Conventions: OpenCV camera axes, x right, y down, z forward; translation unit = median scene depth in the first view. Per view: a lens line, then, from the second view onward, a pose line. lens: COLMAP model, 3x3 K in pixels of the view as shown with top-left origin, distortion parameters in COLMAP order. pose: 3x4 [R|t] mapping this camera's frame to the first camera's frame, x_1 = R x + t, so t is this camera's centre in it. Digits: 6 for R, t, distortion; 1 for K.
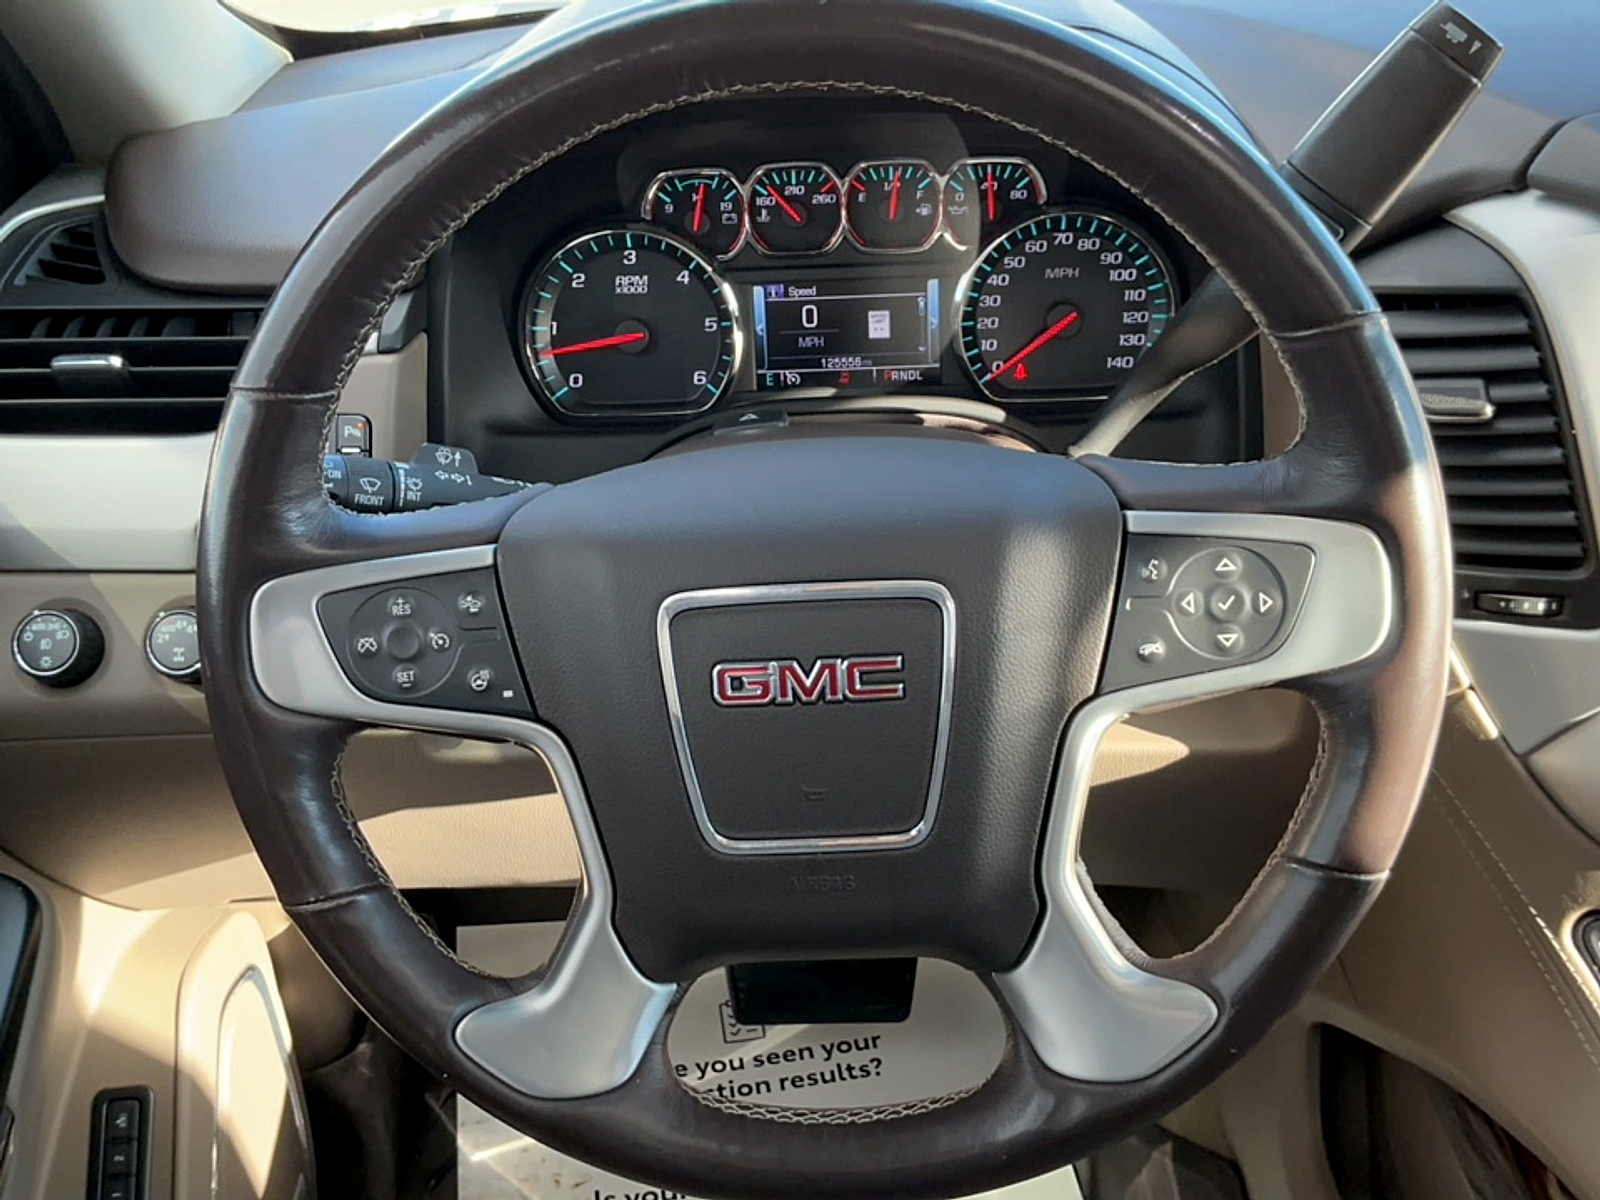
lens RADIAL K [[1632.6, 0, 801.3], [0, 1632.6, 593.7], [0, 0, 1]] dist [0.099224, -0.105189]
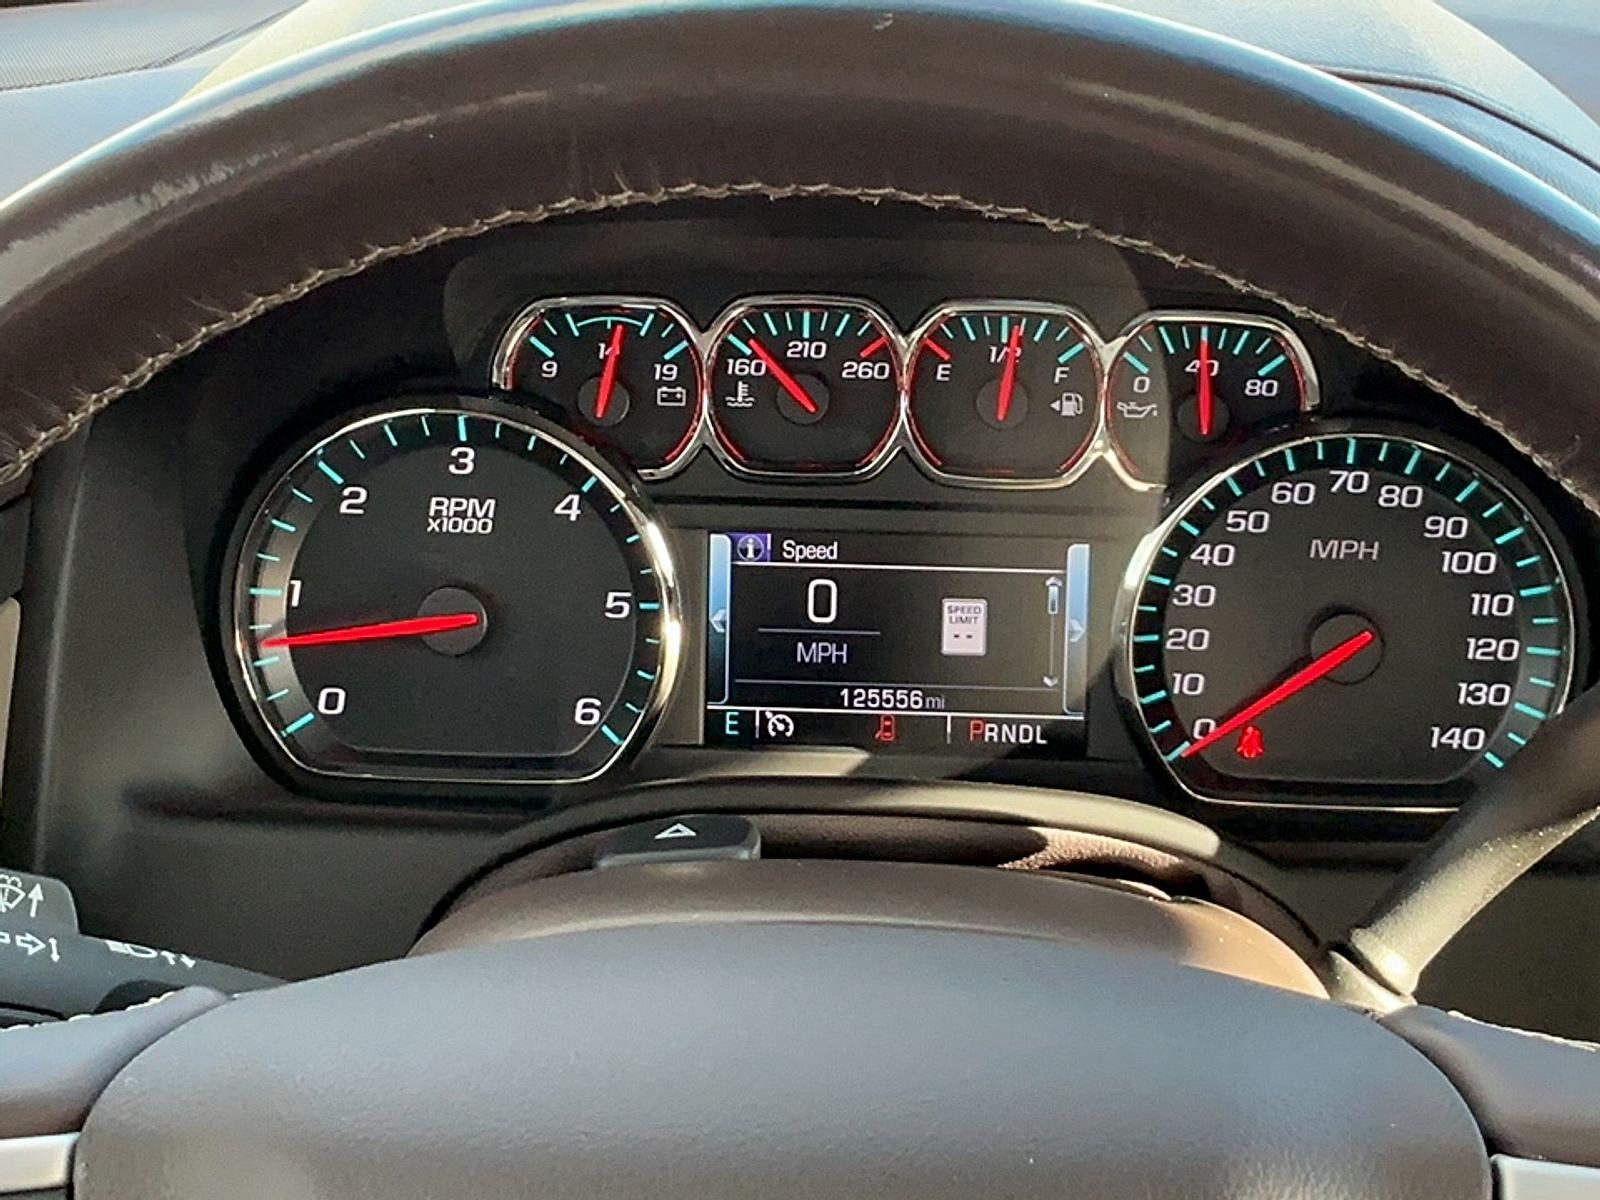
lens RADIAL K [[3073.5, 0, 802.5], [0, 3073.5, 599.6], [0, 0, 1]] dist [0.078286, 0.000000]
pose [[0.998032, 0.062623, -0.003240, 0.002269], [-0.062493, 0.989025, -0.133881, -0.048552], [-0.005179, 0.133820, 0.990992, 0.097800]]
